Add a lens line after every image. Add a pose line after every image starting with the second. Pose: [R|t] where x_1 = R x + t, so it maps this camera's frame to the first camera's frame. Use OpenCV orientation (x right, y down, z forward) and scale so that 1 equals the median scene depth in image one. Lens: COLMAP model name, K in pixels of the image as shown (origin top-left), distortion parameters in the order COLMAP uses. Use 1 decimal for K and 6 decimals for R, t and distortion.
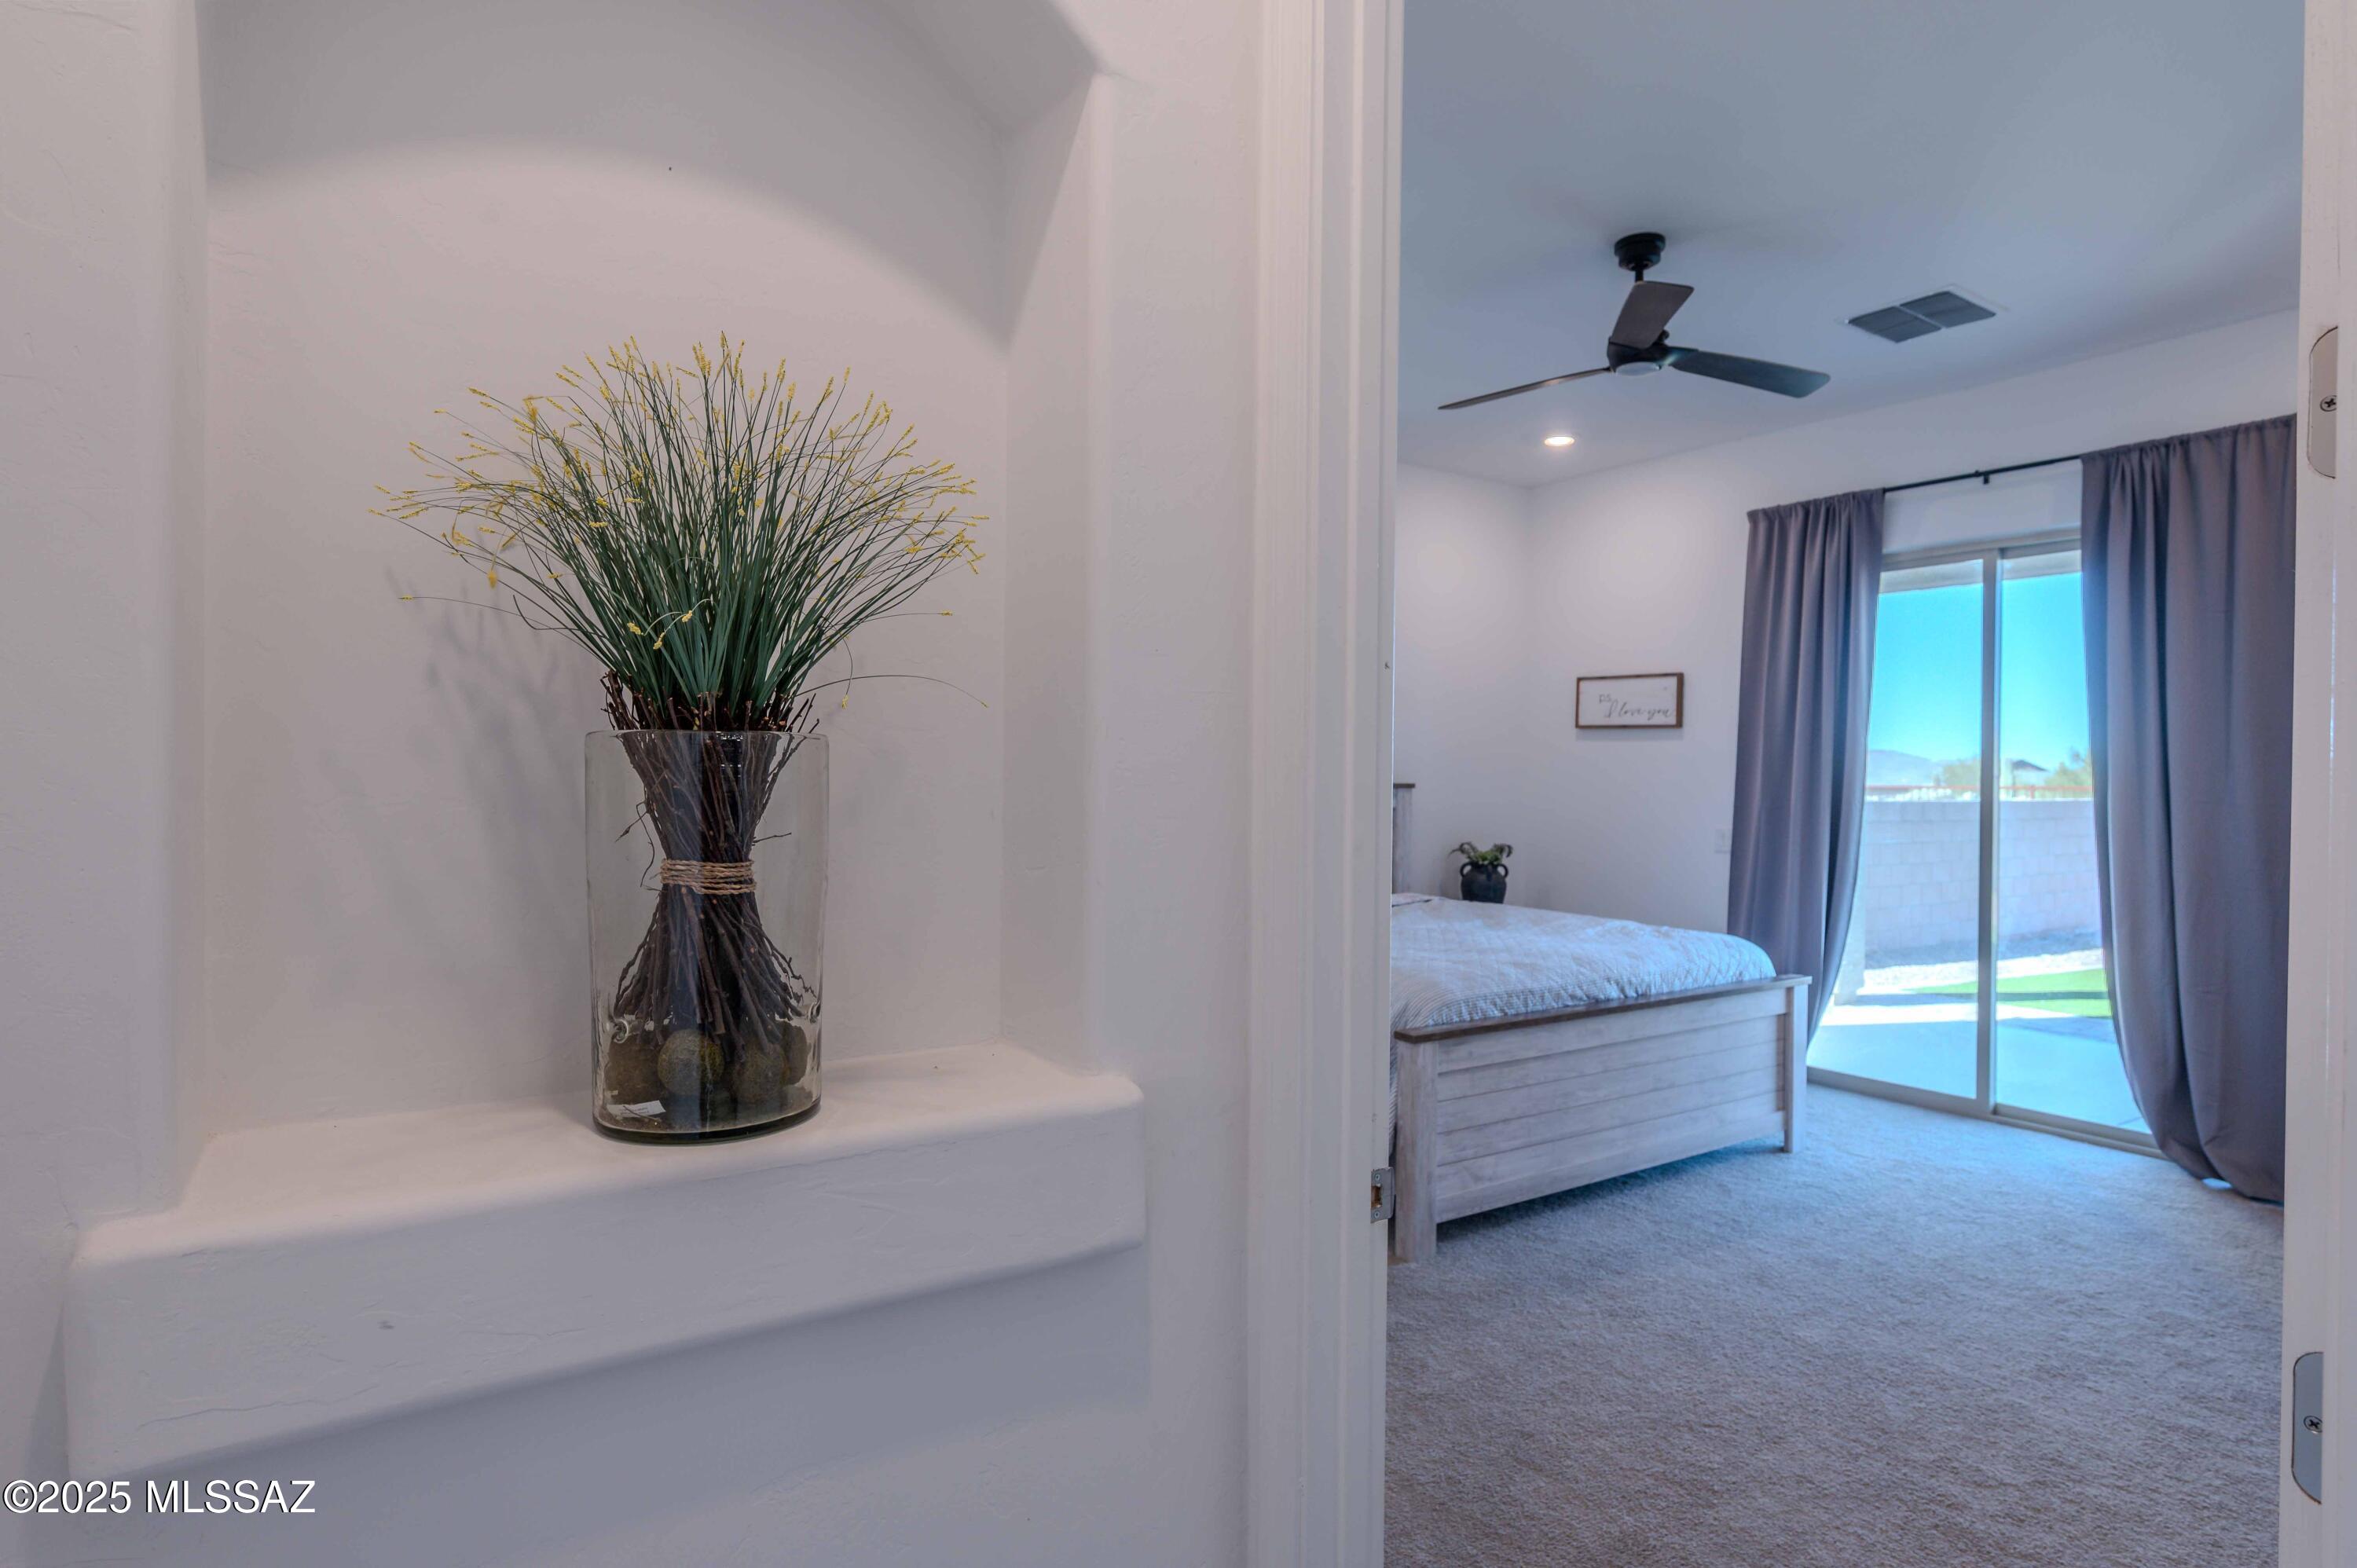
lens RADIAL K [[1236.9, 0, 1178.5], [0, 1236.9, 784.0], [0, 0, 1]] dist [-0.000824, 0.000690]
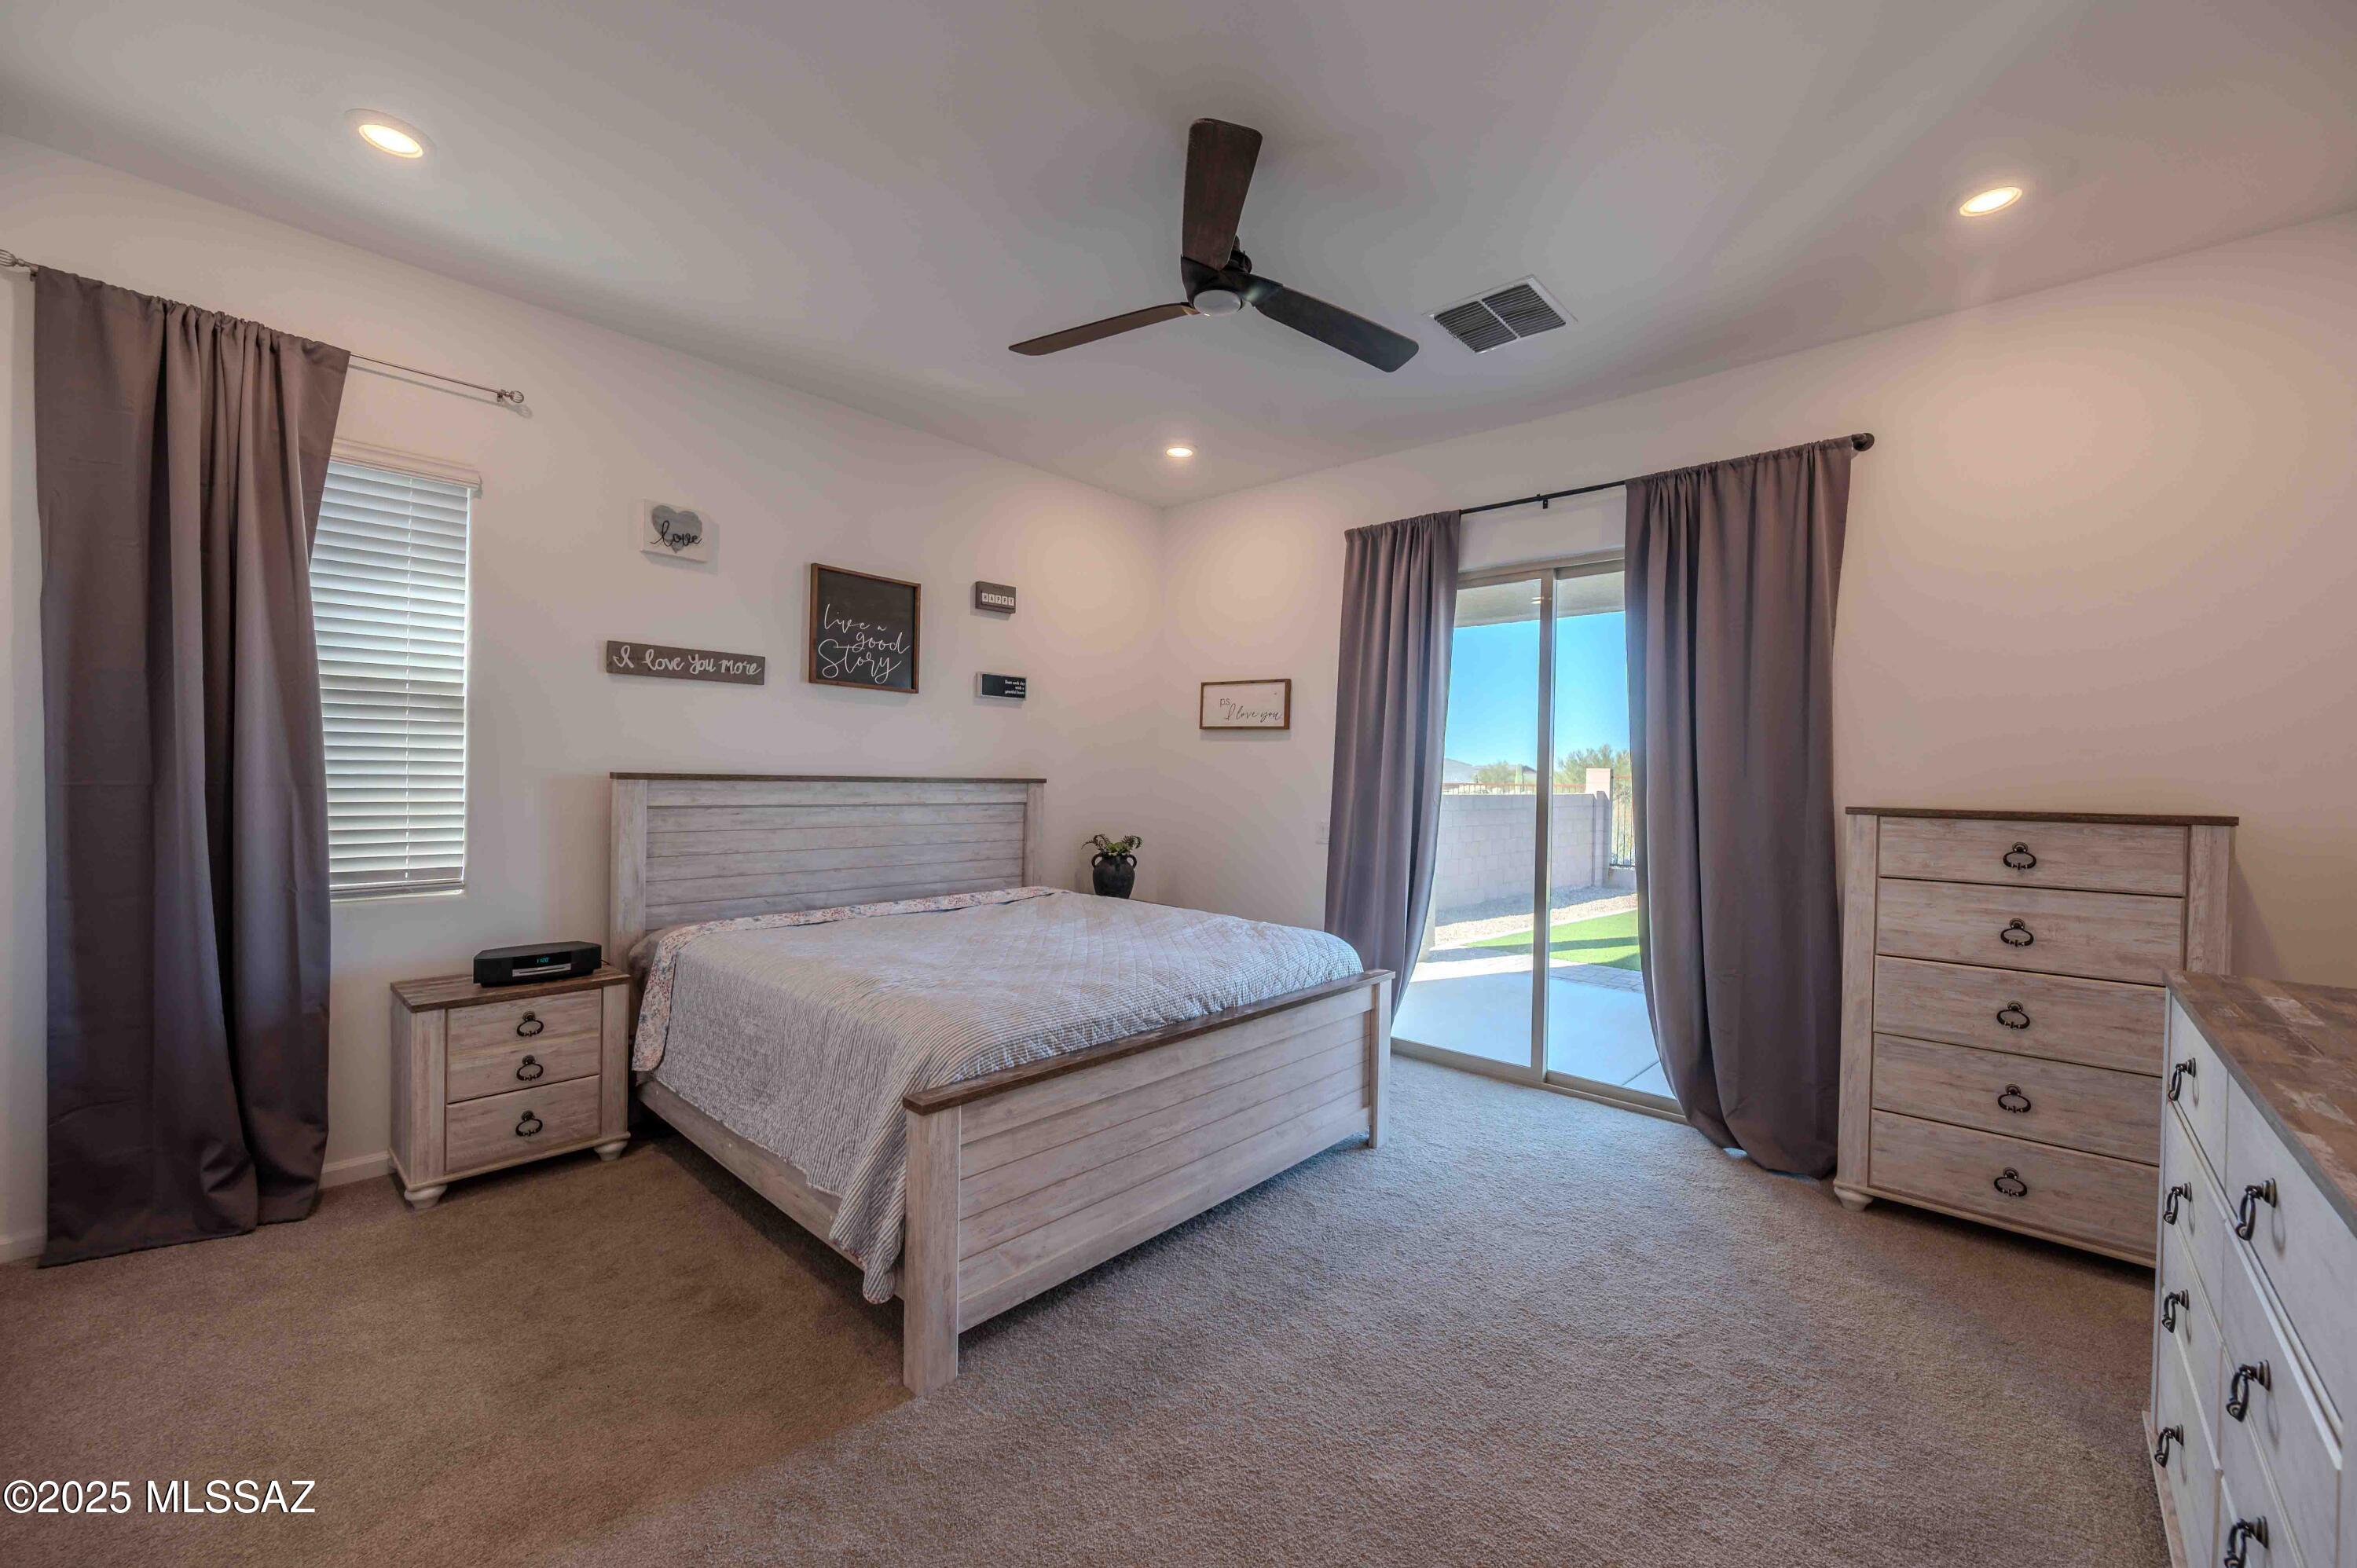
lens RADIAL K [[928.3, 0, 1179.0], [0, 928.3, 785.7], [0, 0, 1]] dist [-0.000543, 0.000634]
pose [[0.970788, 0.004827, 0.239892, 0.168170], [-0.006499, 0.999960, 0.006177, -0.000190], [-0.239852, -0.007555, 0.970780, 0.328317]]
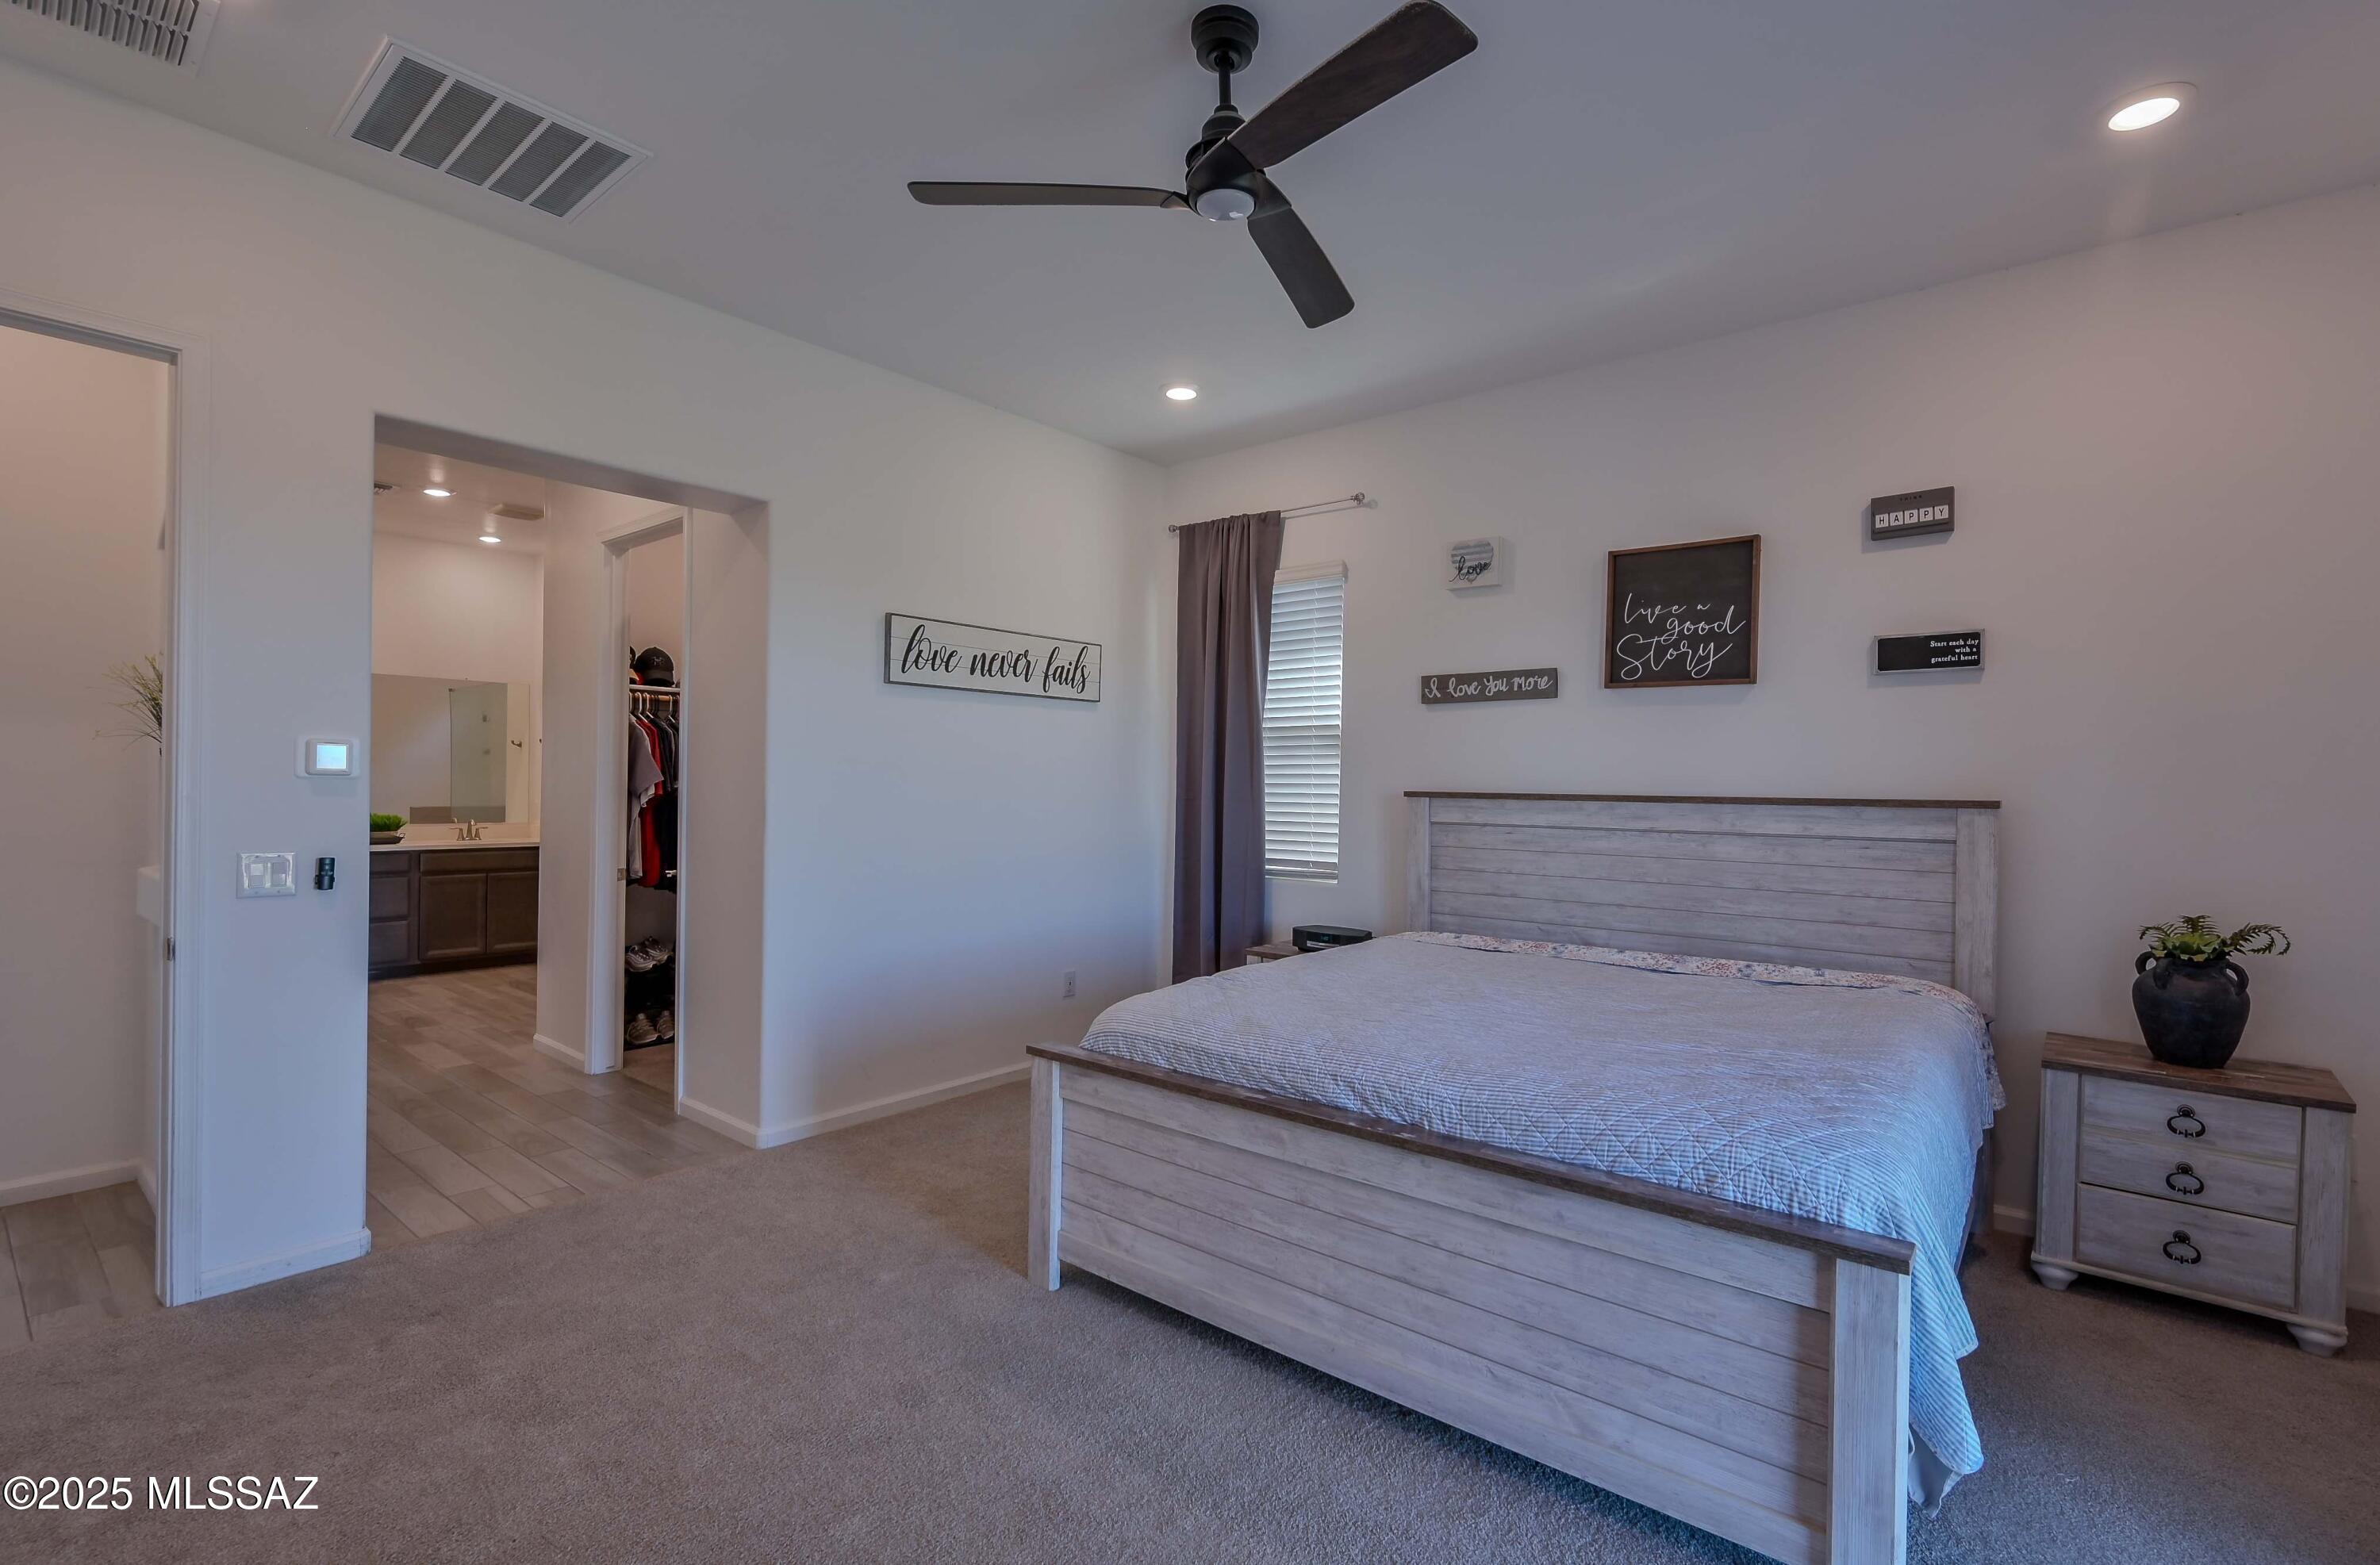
lens RADIAL K [[1063.9, 0, 1190.0], [0, 1063.9, 782.5], [0, 0, 1]] dist [0.028161, -0.043189]
pose [[0.296829, -0.006348, -0.954910, 0.844829], [-0.014892, 0.999826, -0.011276, 0.003185], [0.954815, 0.017567, 0.296682, 0.711174]]
